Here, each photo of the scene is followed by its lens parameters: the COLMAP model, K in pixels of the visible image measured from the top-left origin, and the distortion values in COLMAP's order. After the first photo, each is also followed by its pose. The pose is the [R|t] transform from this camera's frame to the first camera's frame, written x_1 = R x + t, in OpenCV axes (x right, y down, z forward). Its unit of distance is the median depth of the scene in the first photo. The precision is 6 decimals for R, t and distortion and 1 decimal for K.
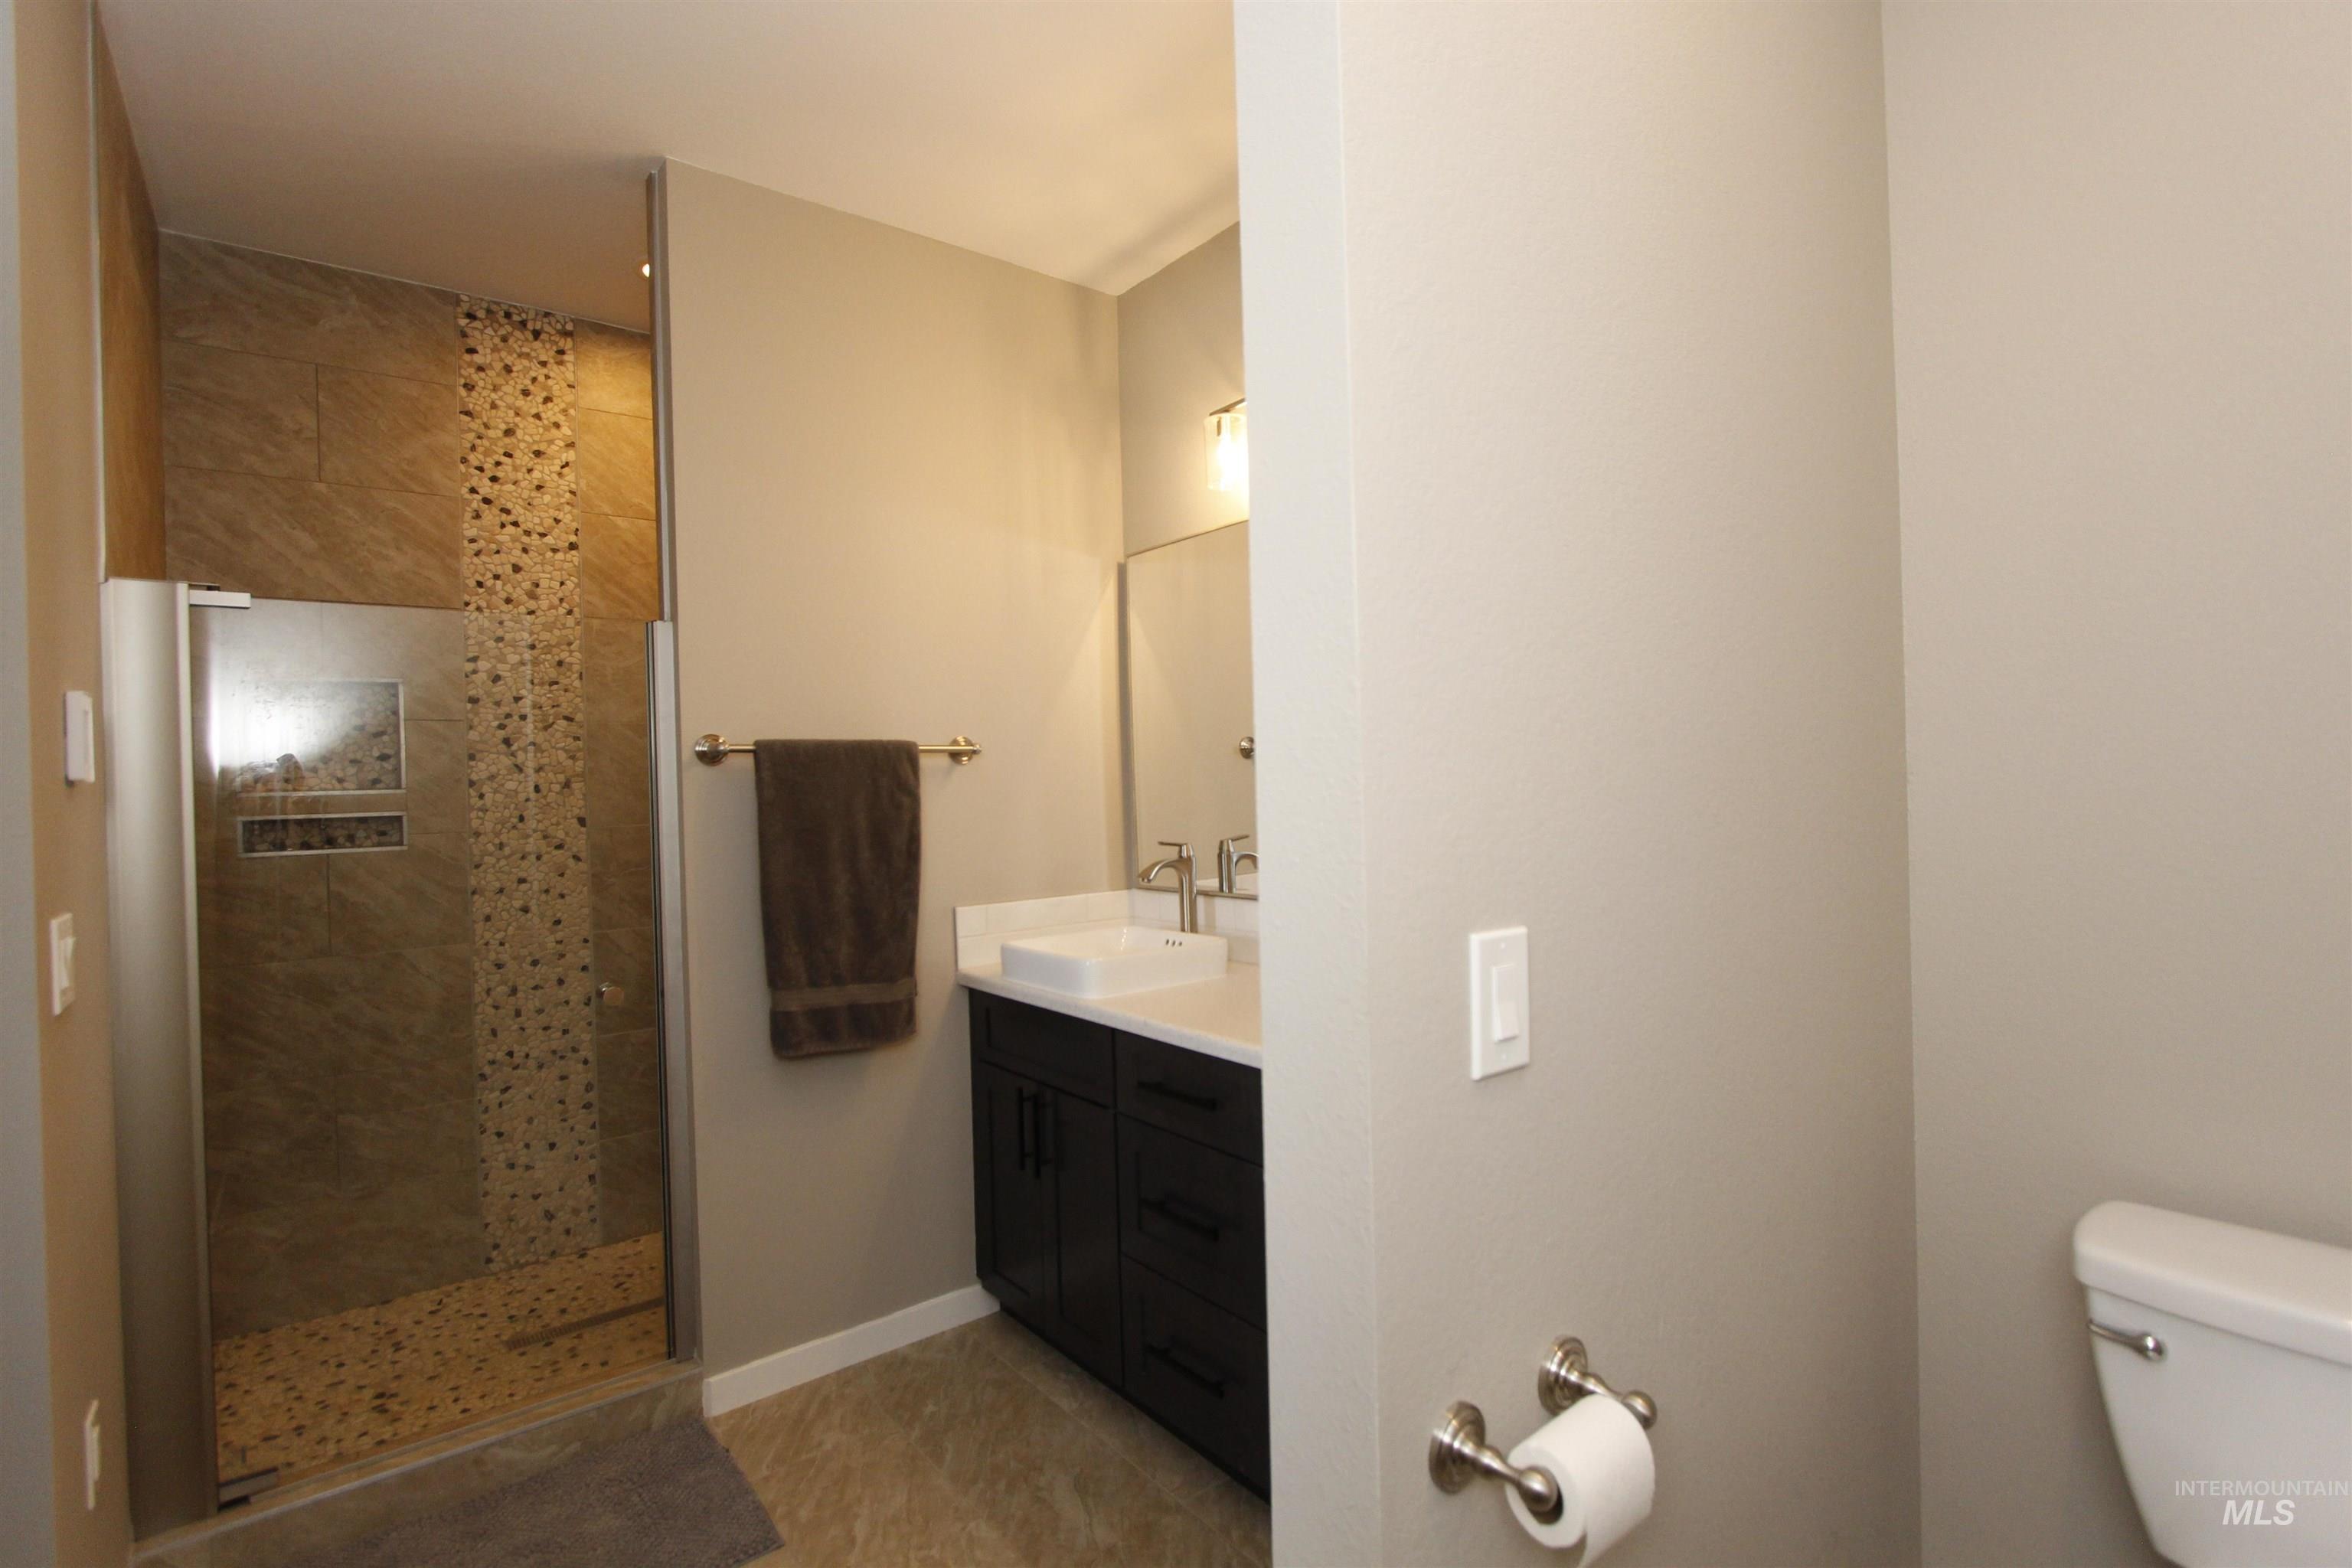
lens RADIAL K [[1090.5, 0, 1175.8], [0, 1090.5, 783.7], [0, 0, 1]] dist [-0.018190, 0.002506]
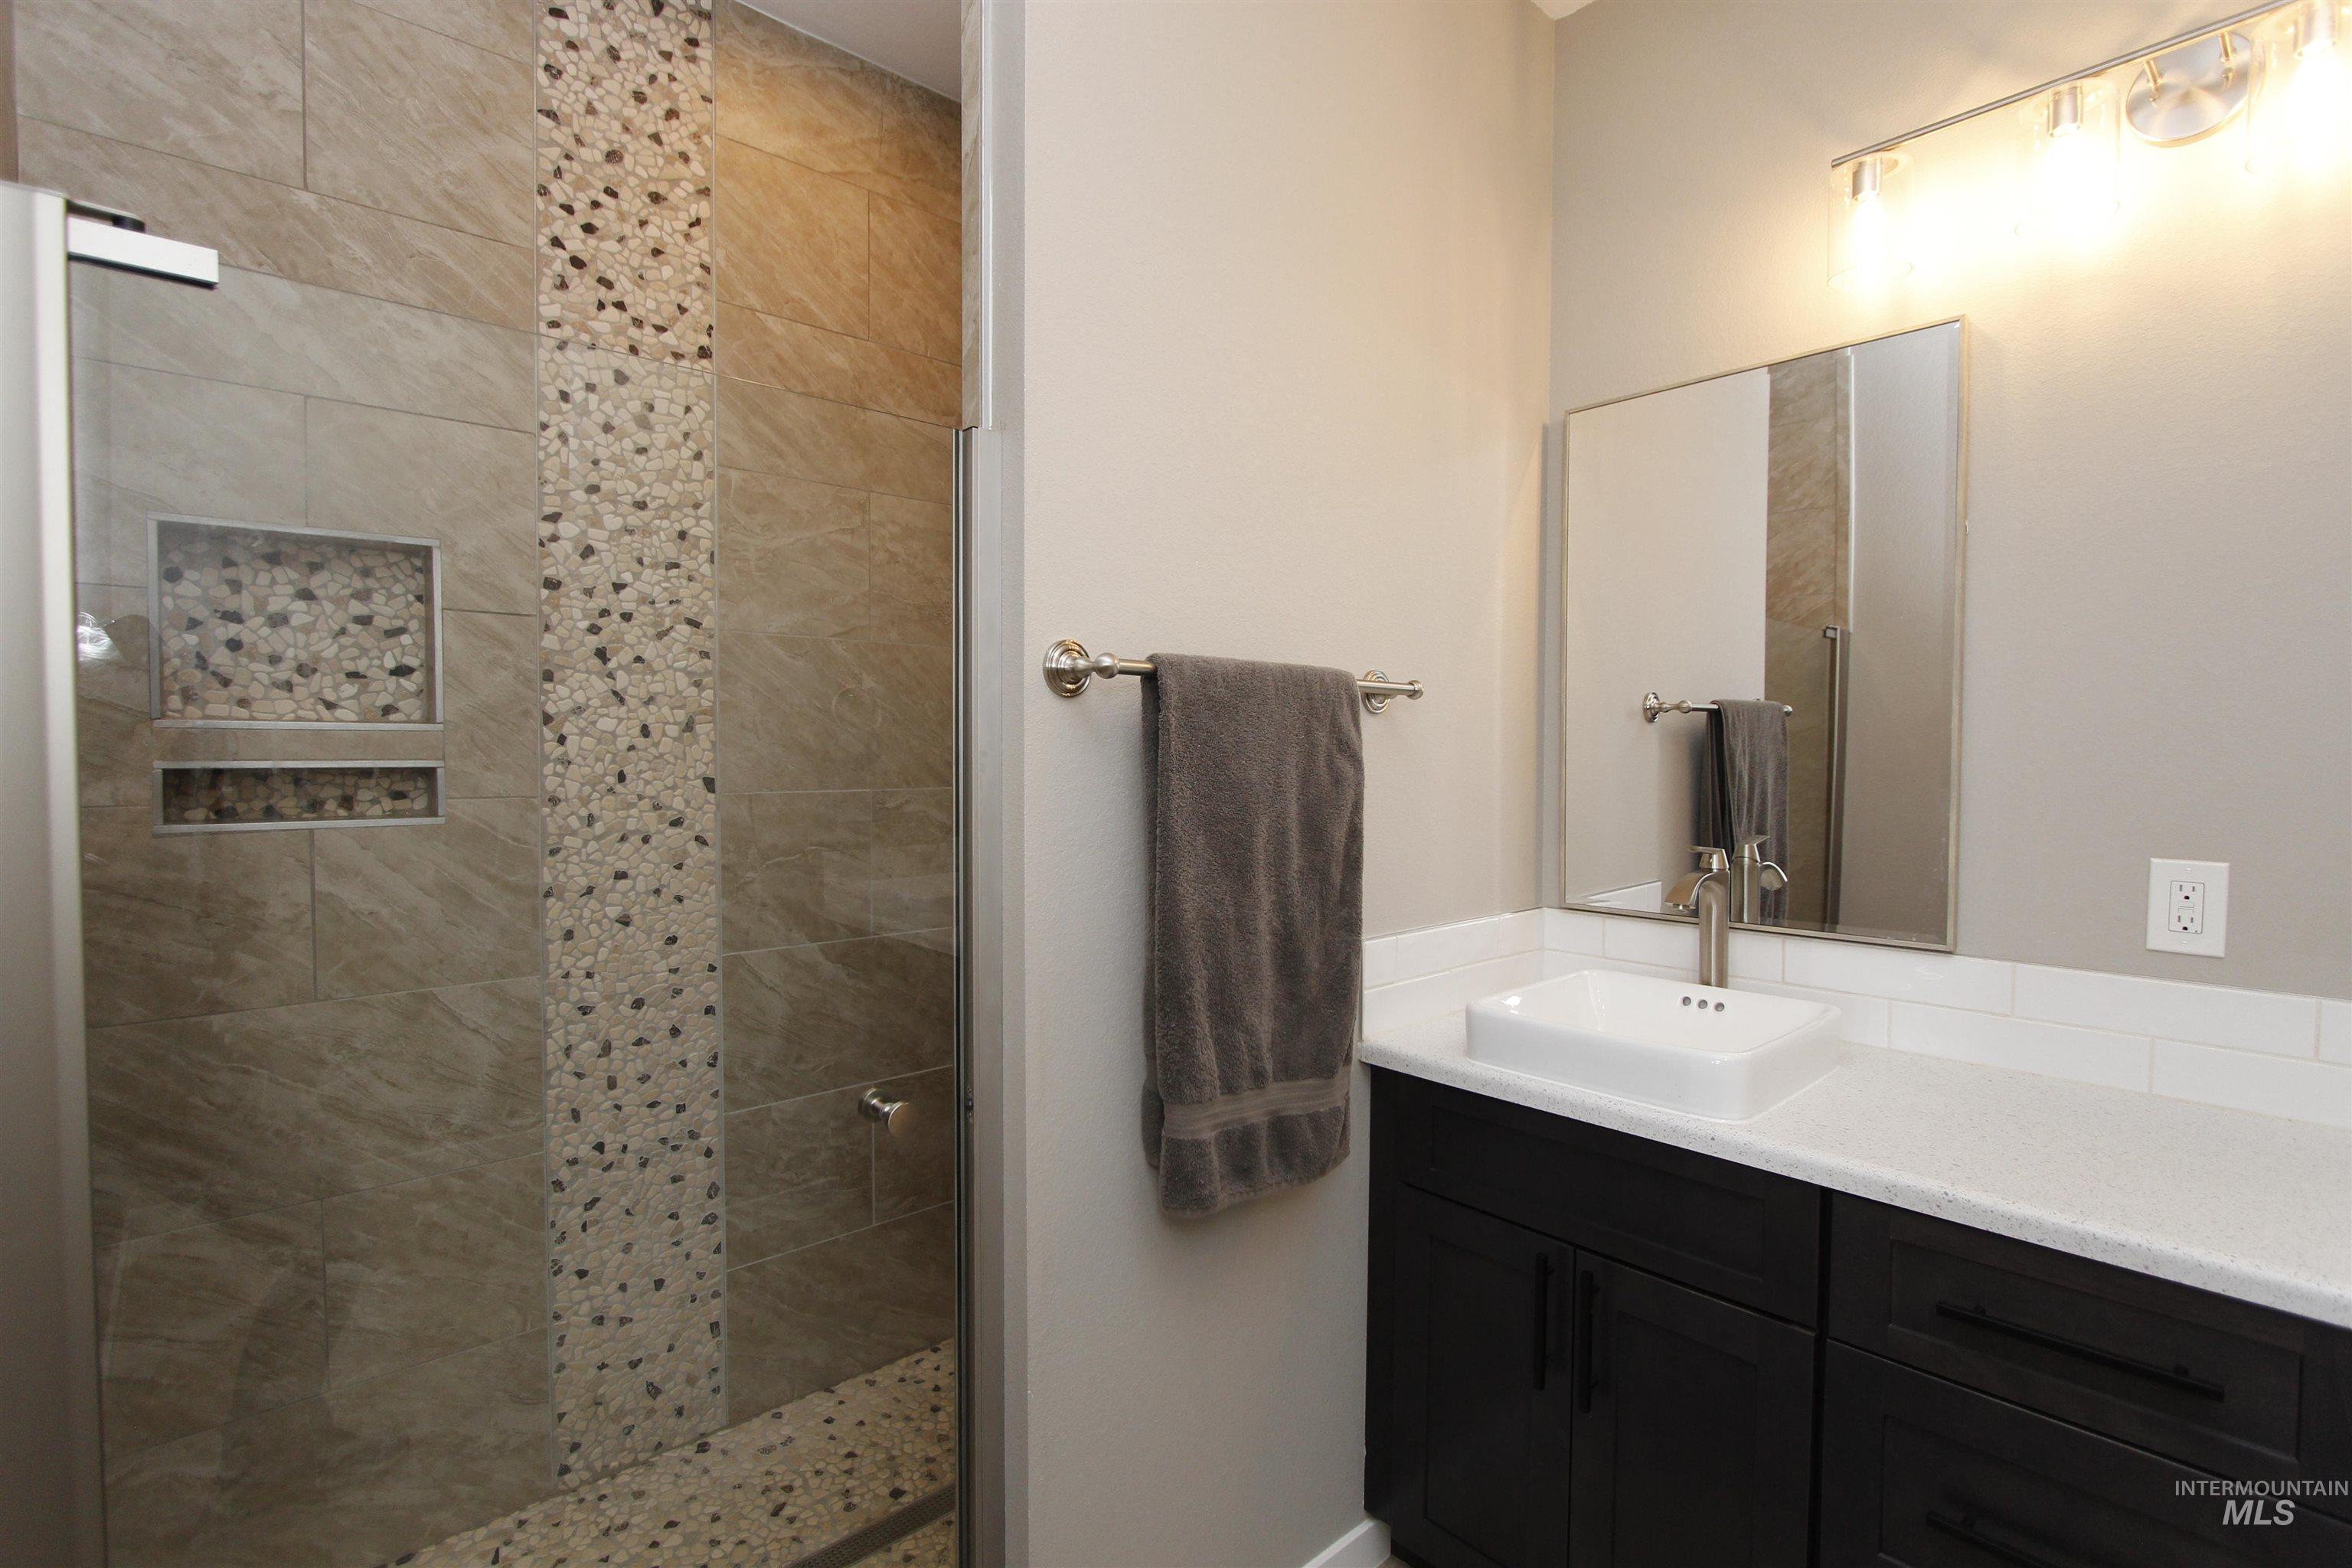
lens RADIAL K [[1090.5, 0, 1177.7], [0, 1090.5, 787.3], [0, 0, 1]] dist [-0.018190, 0.002506]
pose [[0.997643, 0.030020, 0.061696, -0.328684], [-0.031894, 0.999052, 0.029626, 0.009146], [-0.060748, -0.031524, 0.997655, 0.359134]]
